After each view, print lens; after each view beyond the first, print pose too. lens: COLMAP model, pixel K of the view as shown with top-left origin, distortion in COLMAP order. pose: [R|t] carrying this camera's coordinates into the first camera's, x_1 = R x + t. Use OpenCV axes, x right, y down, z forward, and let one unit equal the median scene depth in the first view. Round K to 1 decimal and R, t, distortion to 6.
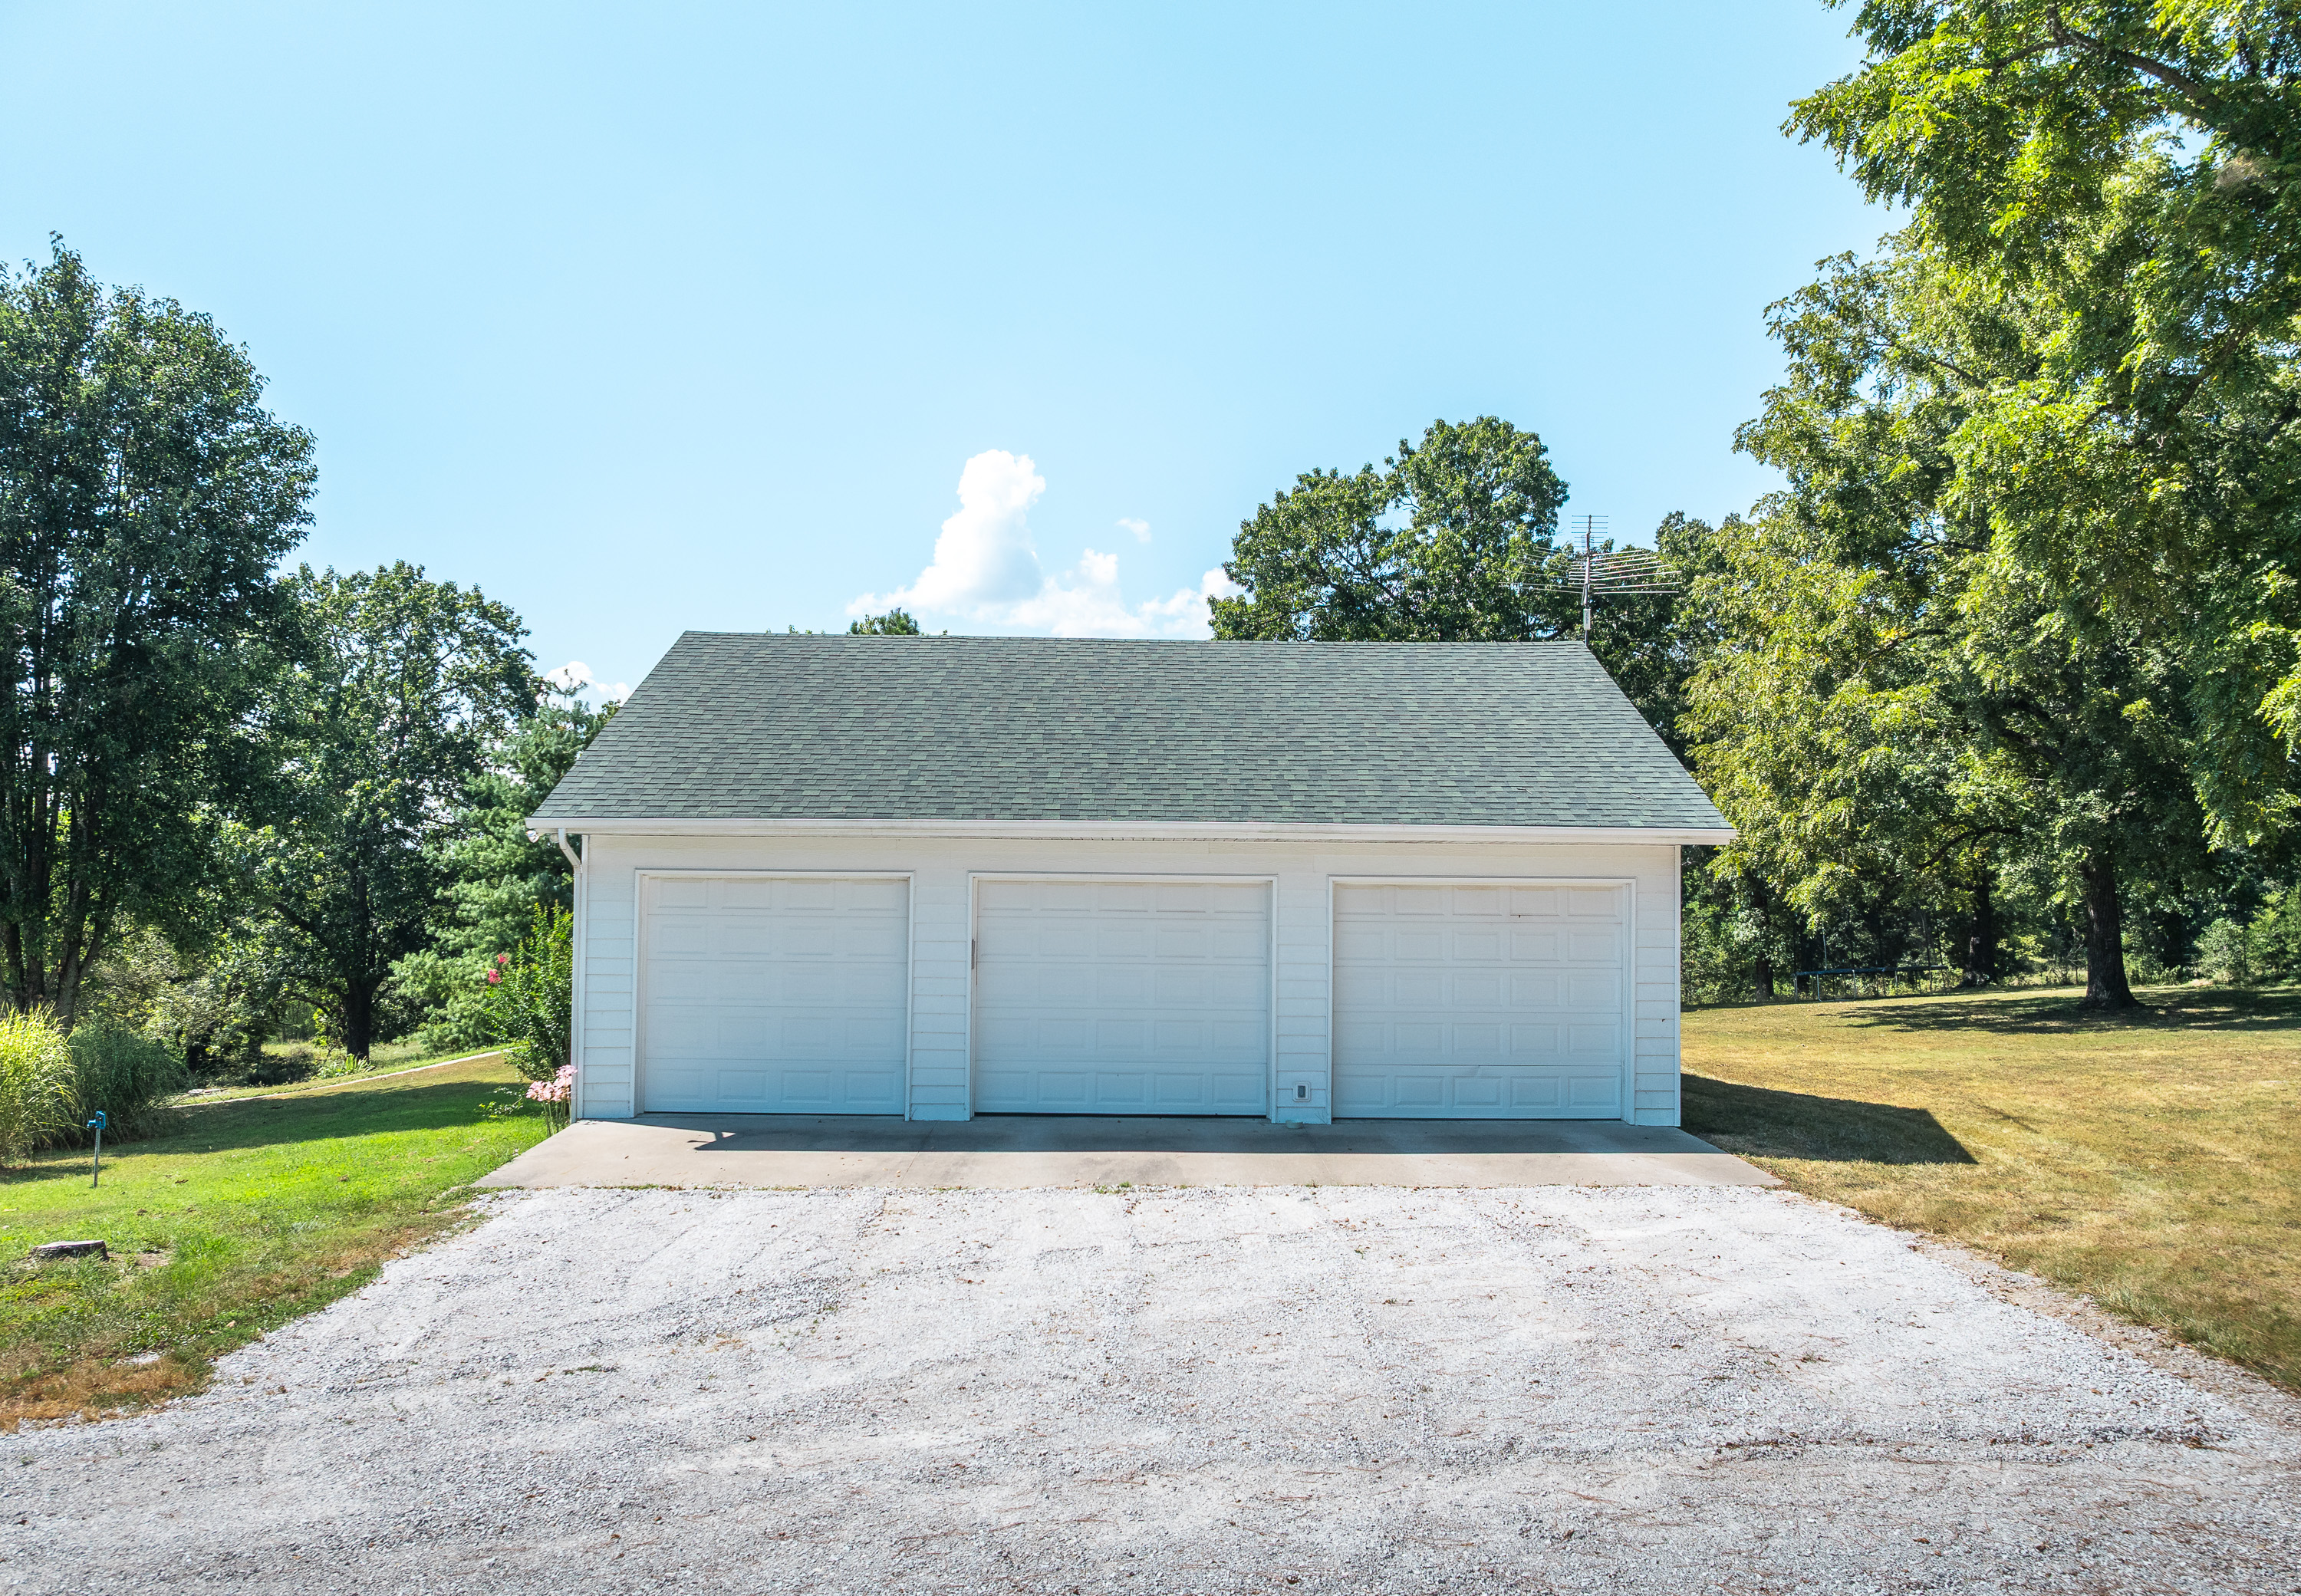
lens RADIAL K [[1631.0, 0, 1156.0], [0, 1631.0, 793.9], [0, 0, 1]] dist [-0.039948, 0.003969]
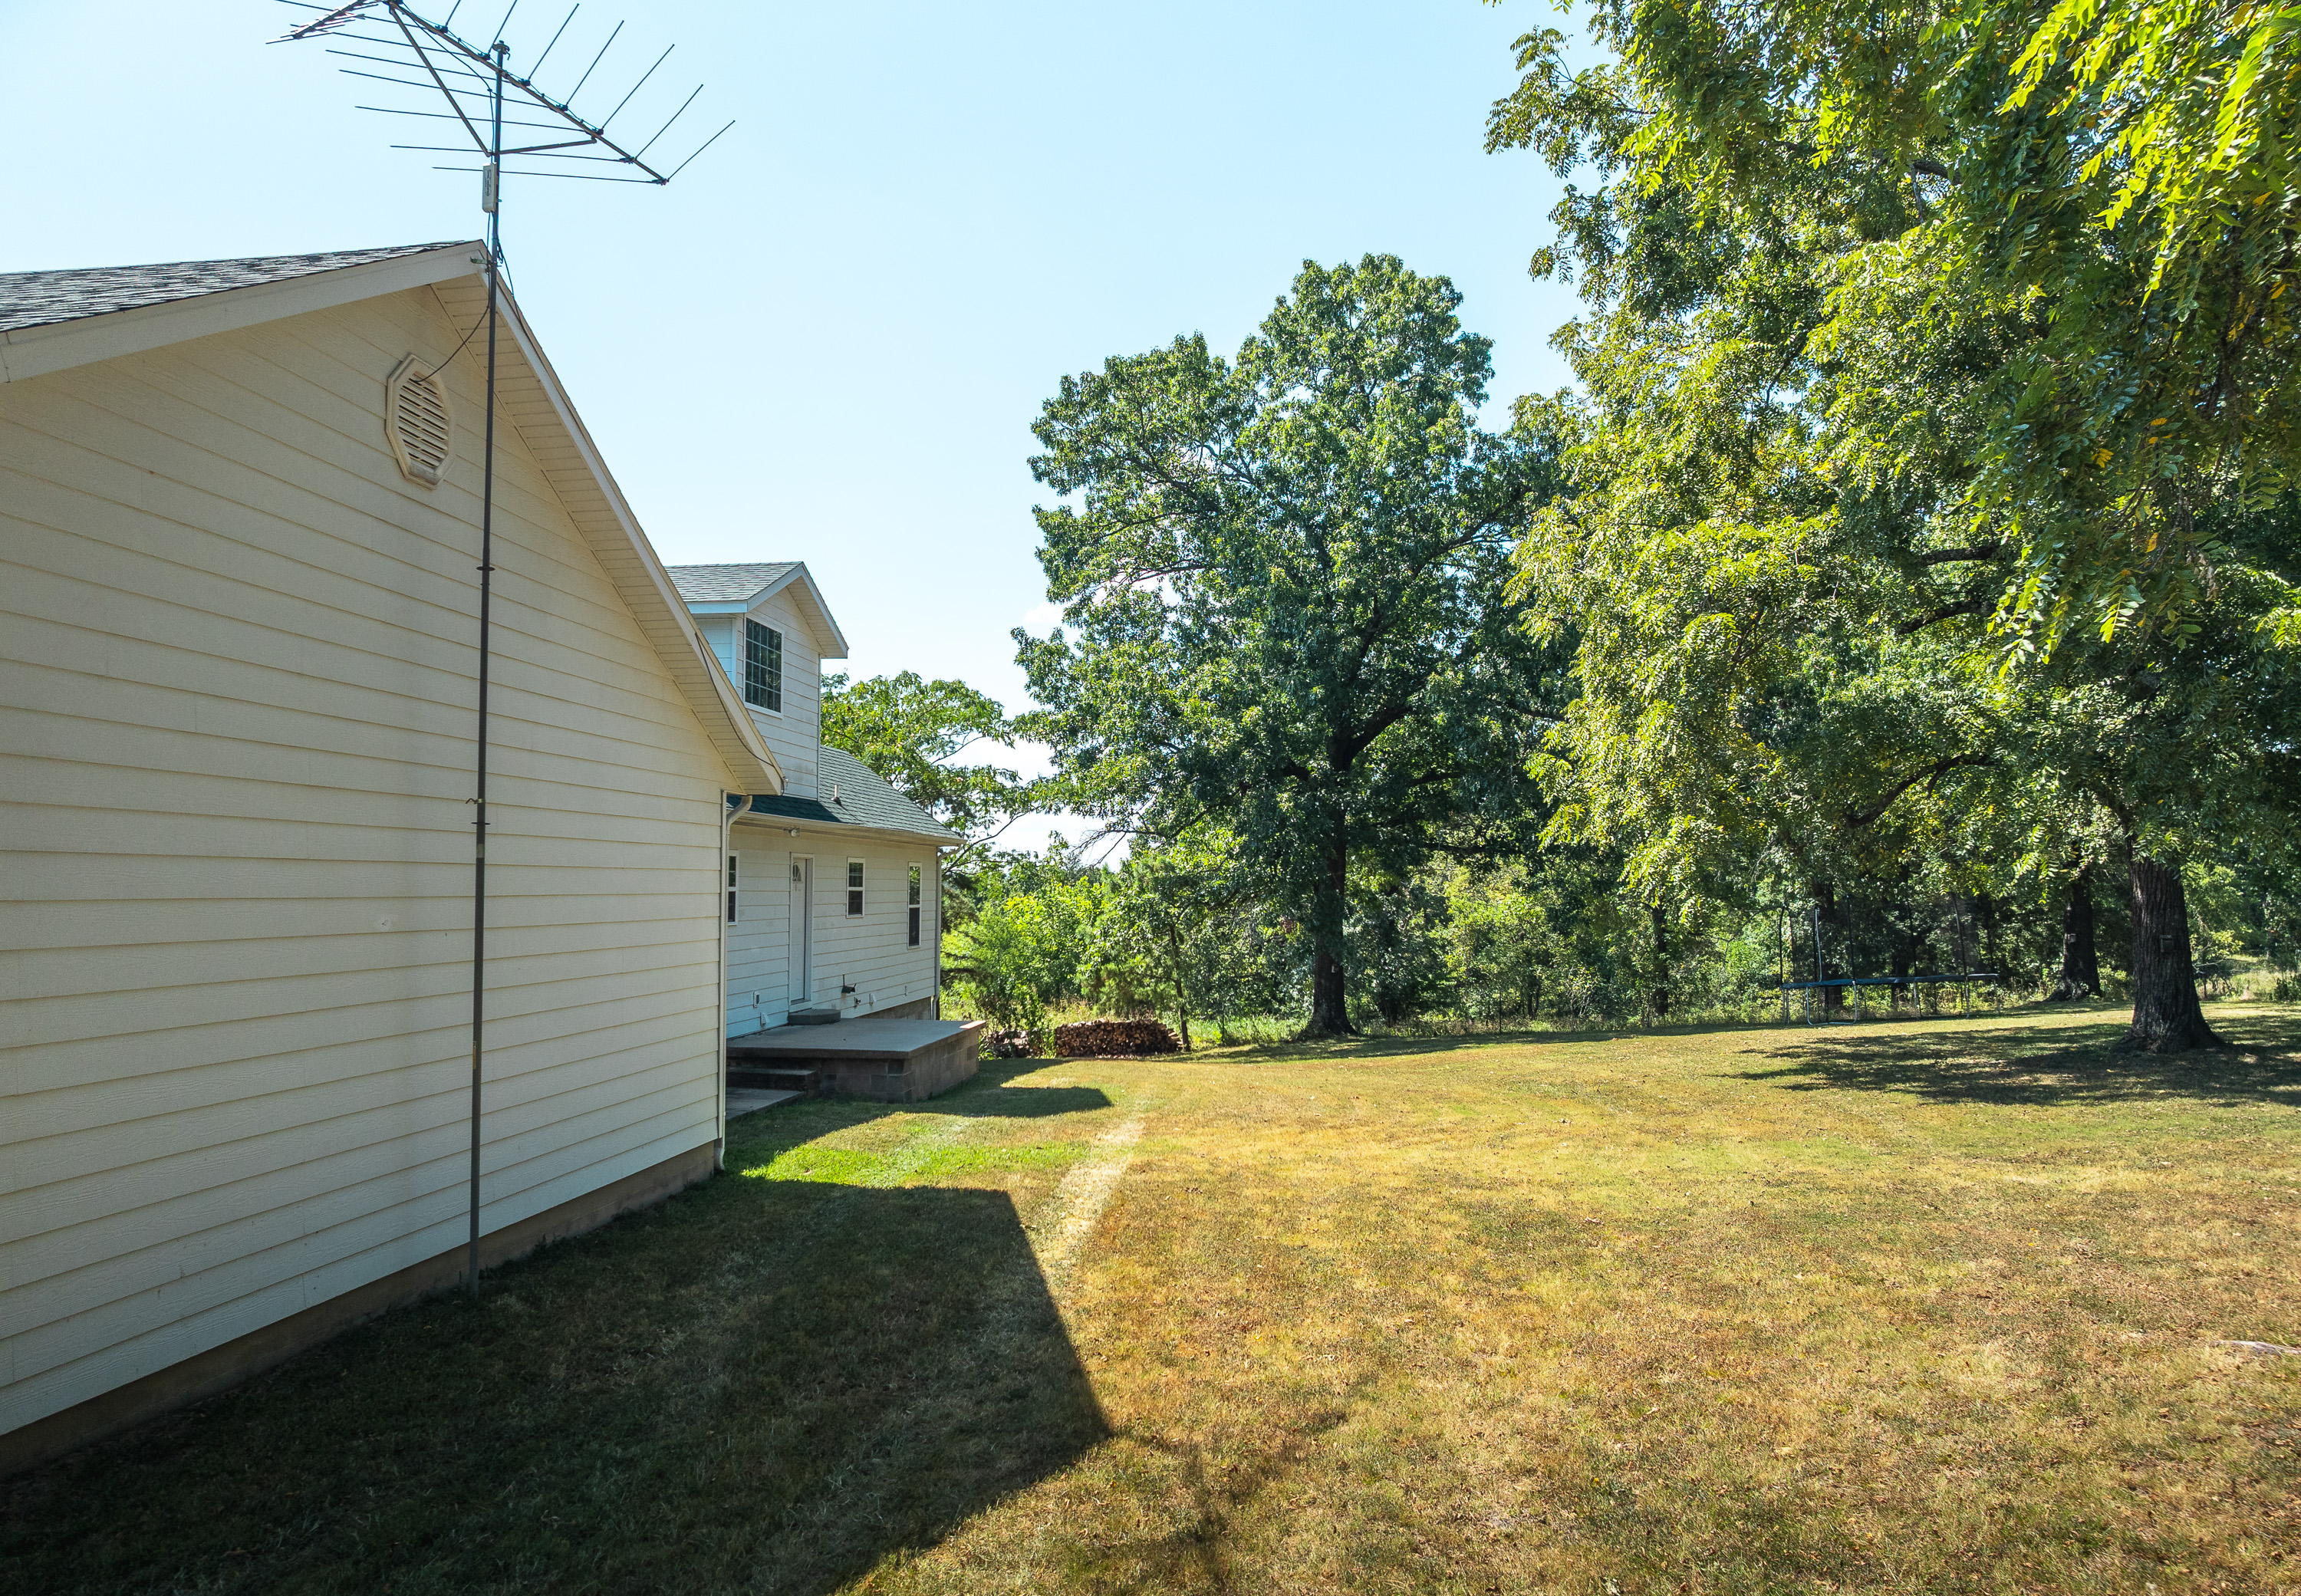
lens RADIAL K [[1631.0, 0, 1149.9], [0, 1631.0, 800.0], [0, 0, 1]] dist [-0.039948, 0.003969]
pose [[0.993068, -0.014316, -0.116664, 0.188075], [0.014744, 0.999887, 0.002807, 0.020810], [0.116611, -0.004507, 0.993167, 0.233752]]
